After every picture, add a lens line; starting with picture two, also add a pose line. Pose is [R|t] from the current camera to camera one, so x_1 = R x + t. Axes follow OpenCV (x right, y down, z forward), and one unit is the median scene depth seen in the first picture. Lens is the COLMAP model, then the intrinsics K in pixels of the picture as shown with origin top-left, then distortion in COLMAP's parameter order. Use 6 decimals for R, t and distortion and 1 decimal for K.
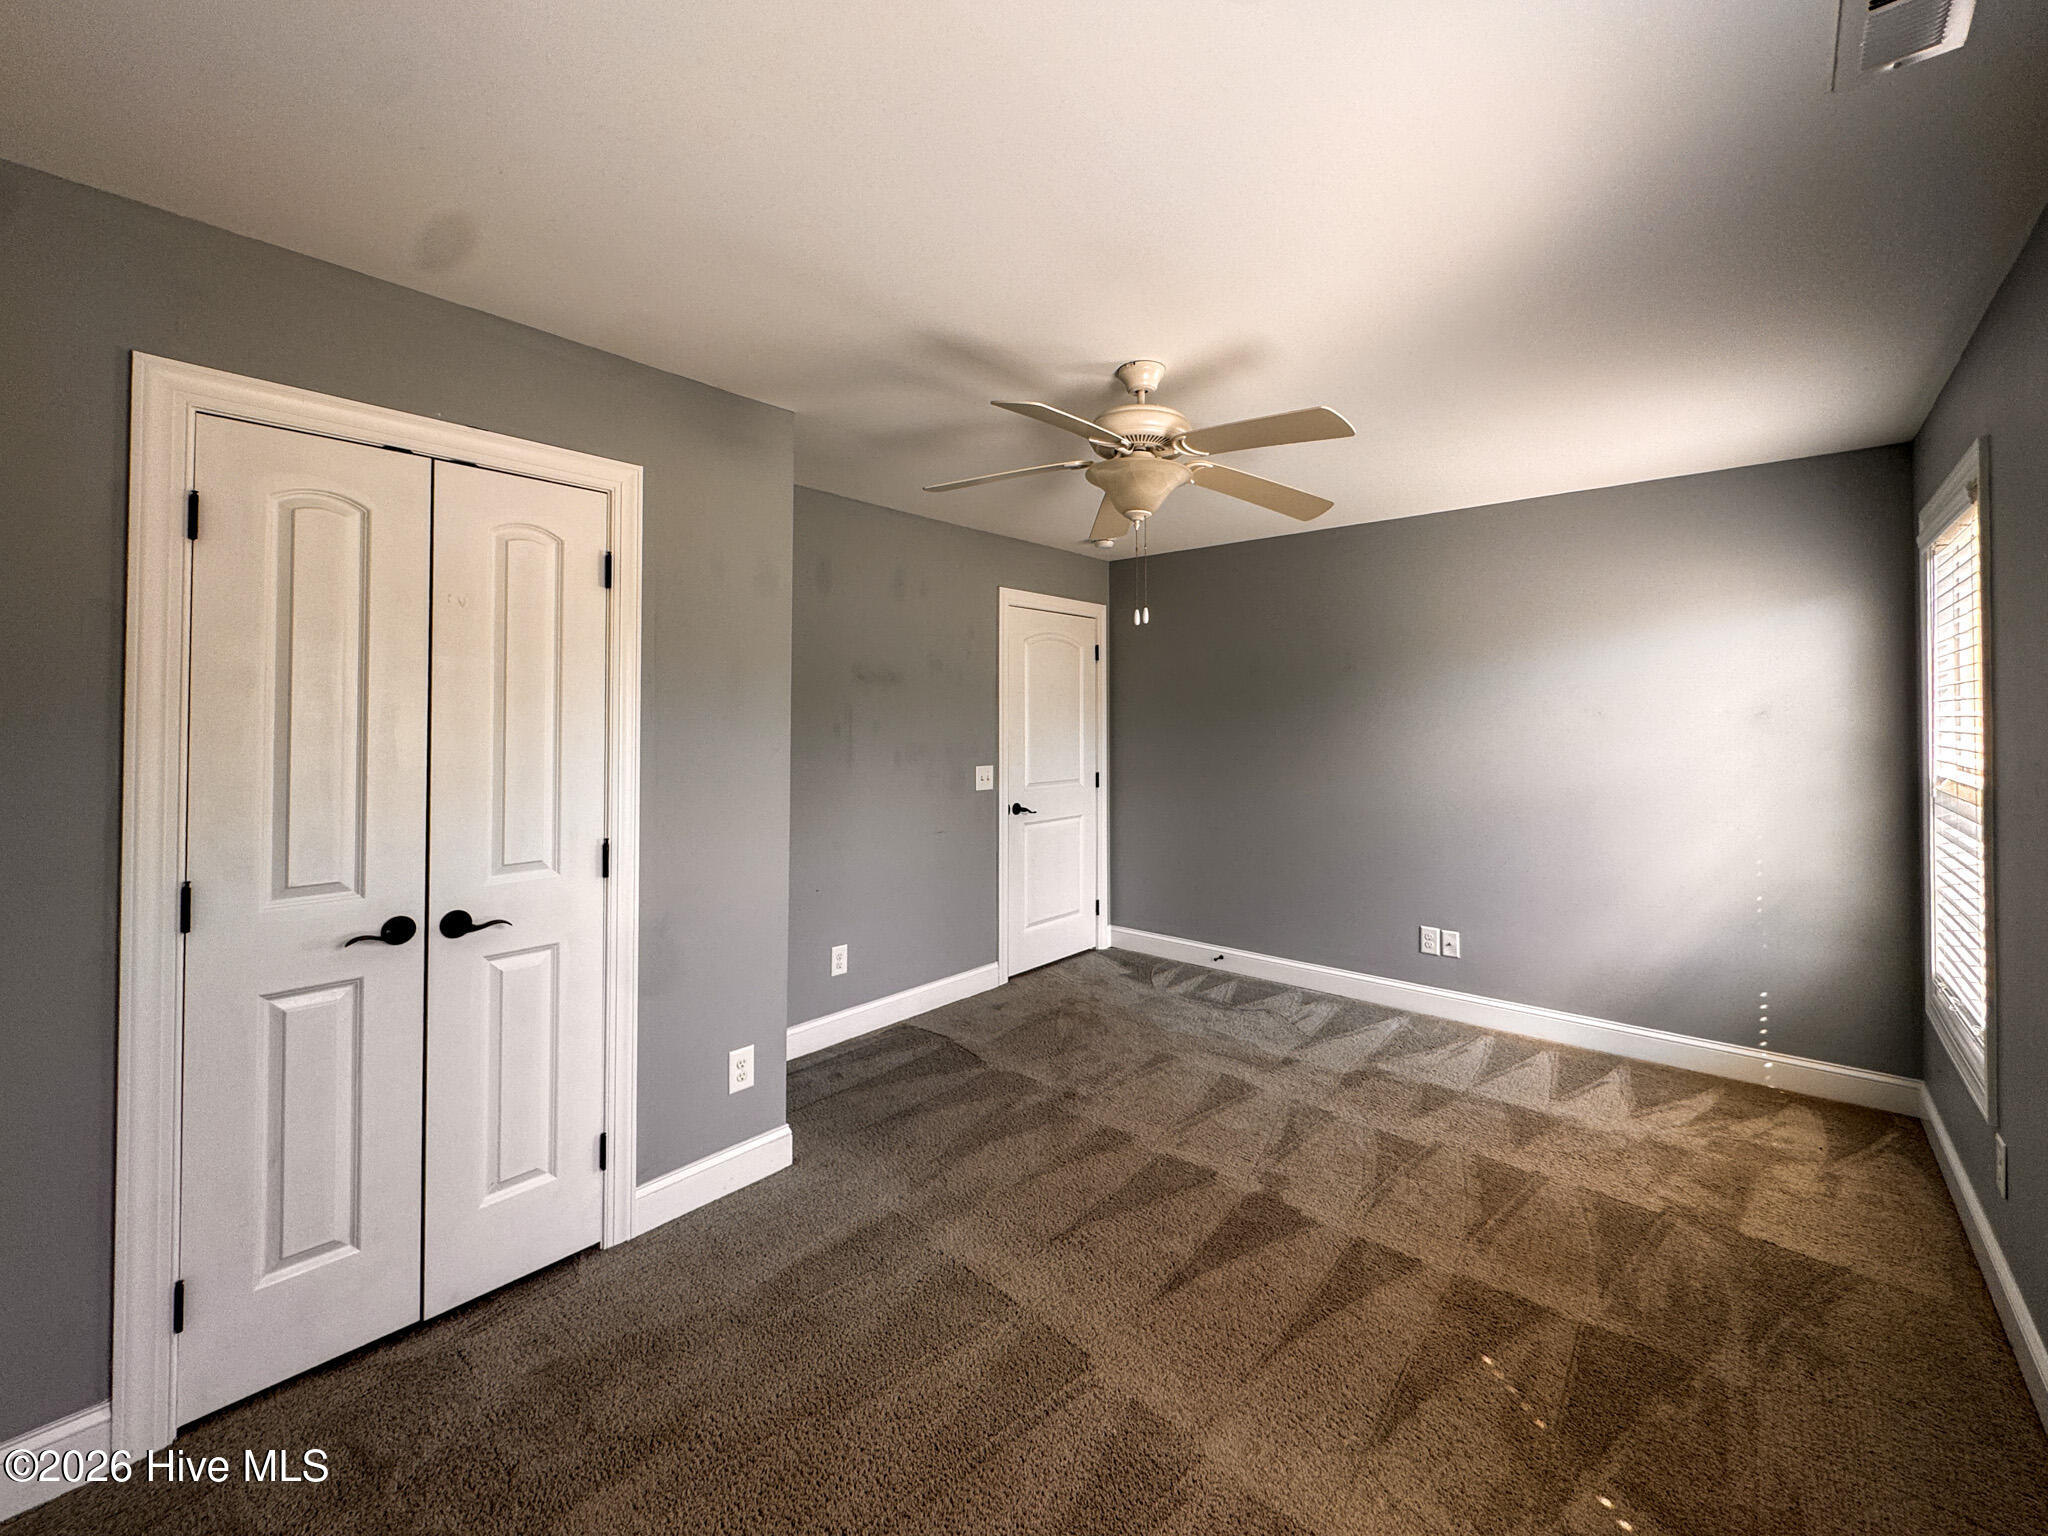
lens RADIAL K [[833.5, 0, 1015.3], [0, 833.5, 710.1], [0, 0, 1]] dist [-0.003085, 0.000387]
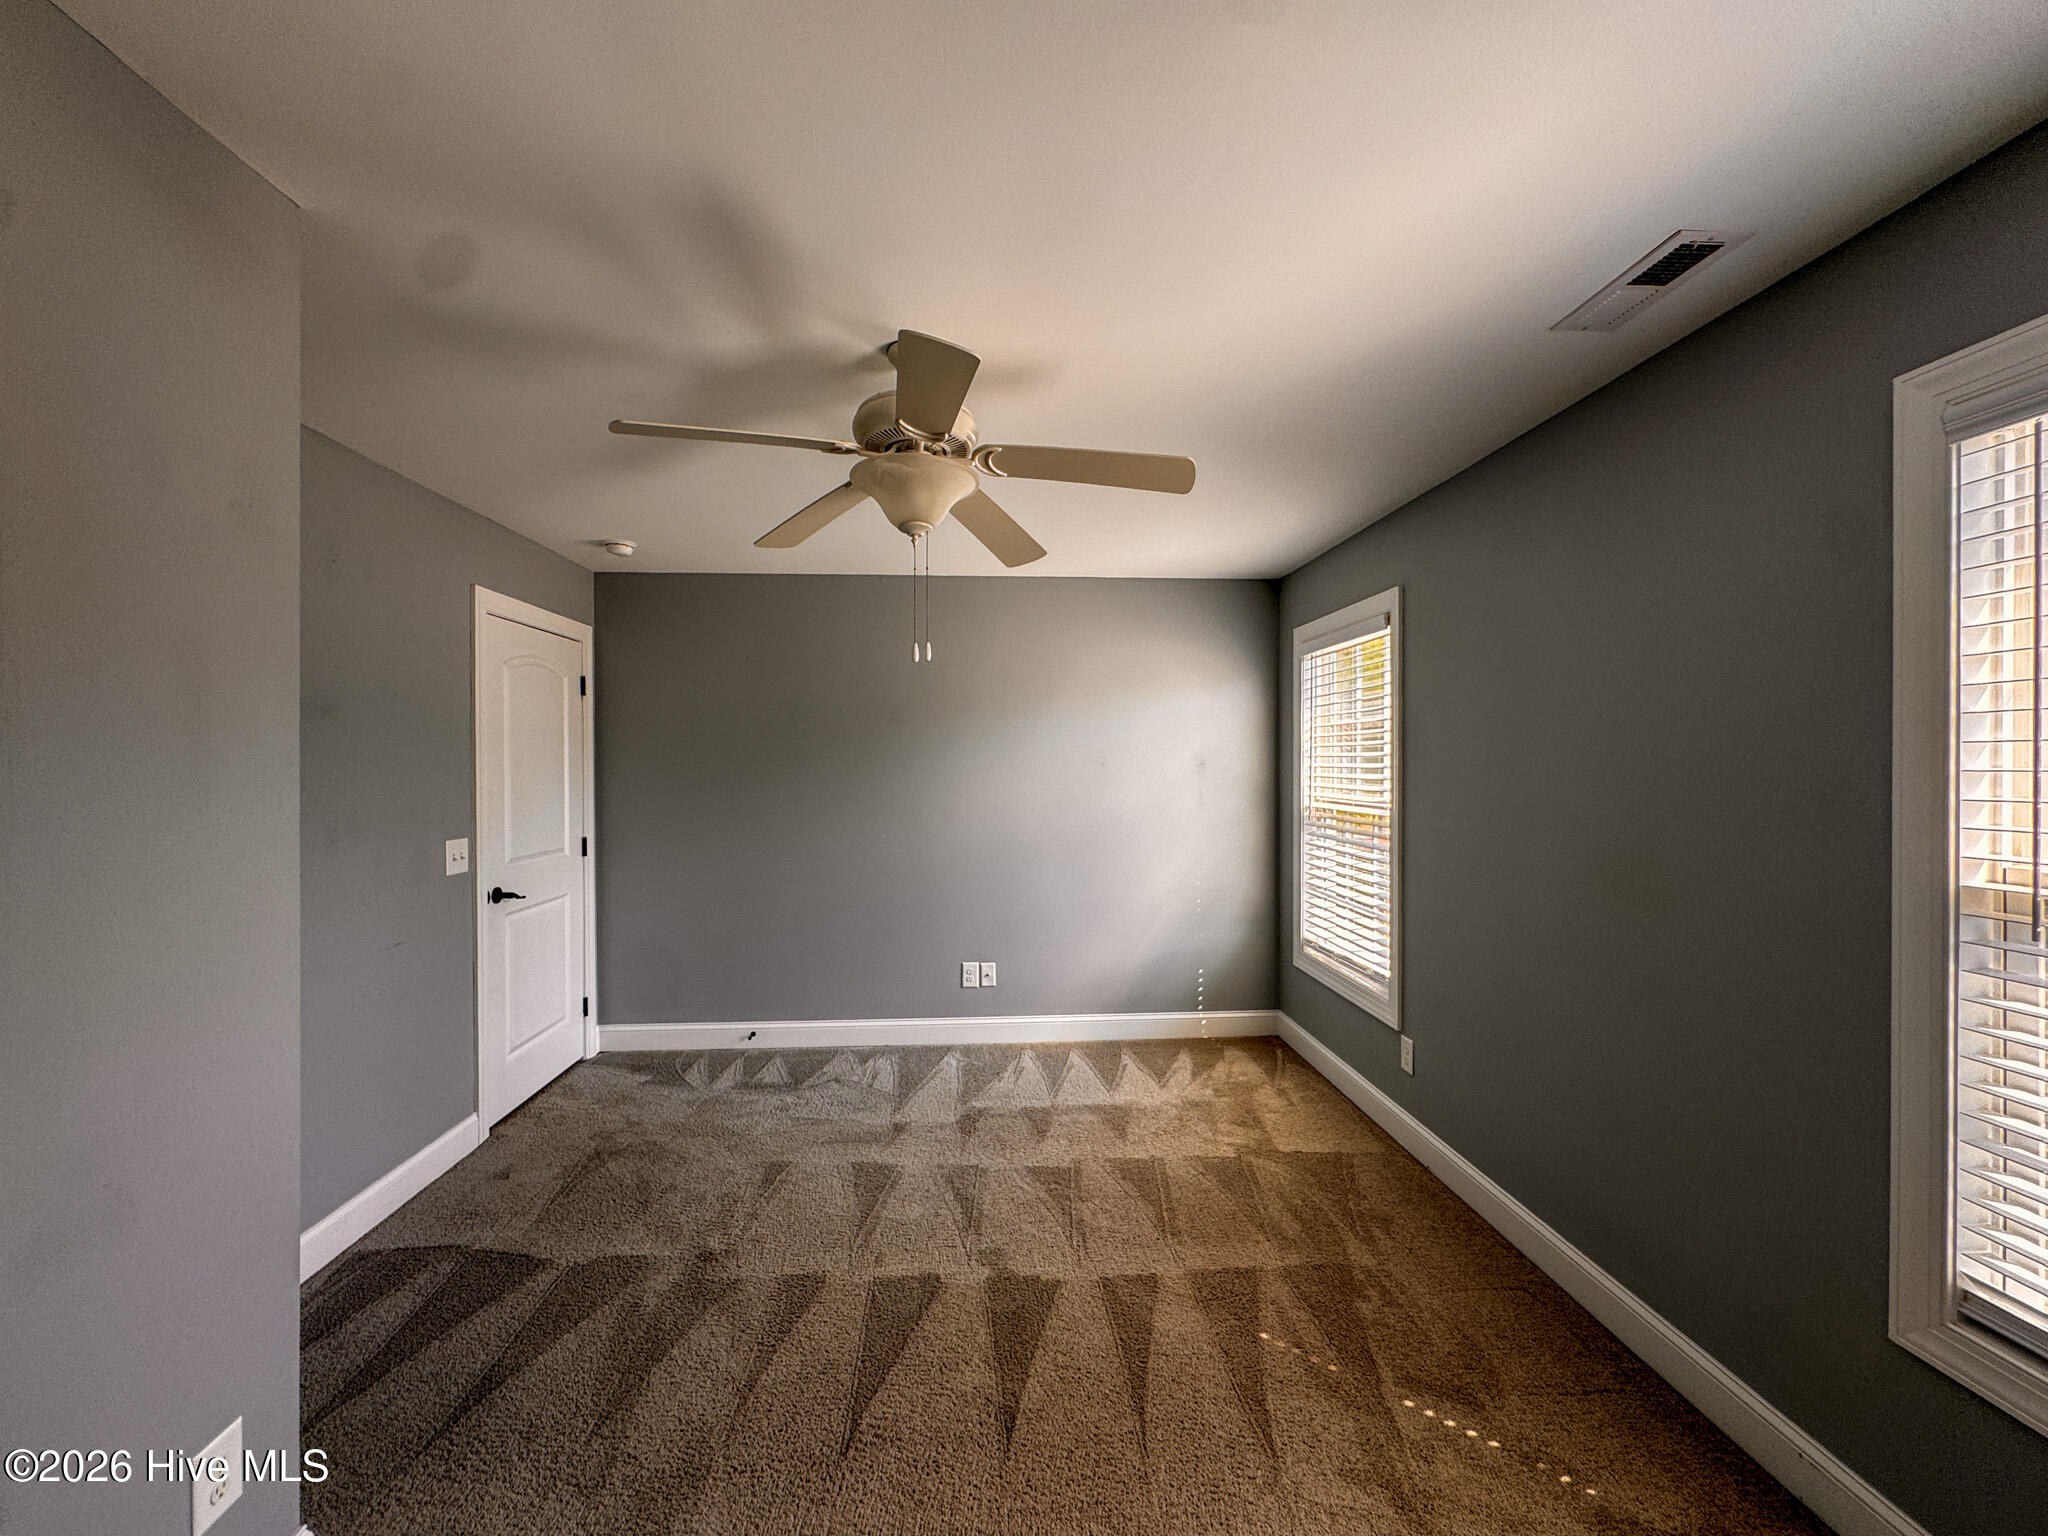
lens RADIAL K [[833.5, 0, 1012.1], [0, 833.5, 772.6], [0, 0, 1]] dist [-0.003085, 0.000387]
pose [[0.715896, -0.010463, 0.698129, -0.276091], [-0.004409, 0.999800, 0.019505, -0.006569], [-0.698193, -0.017041, 0.715706, 0.258334]]
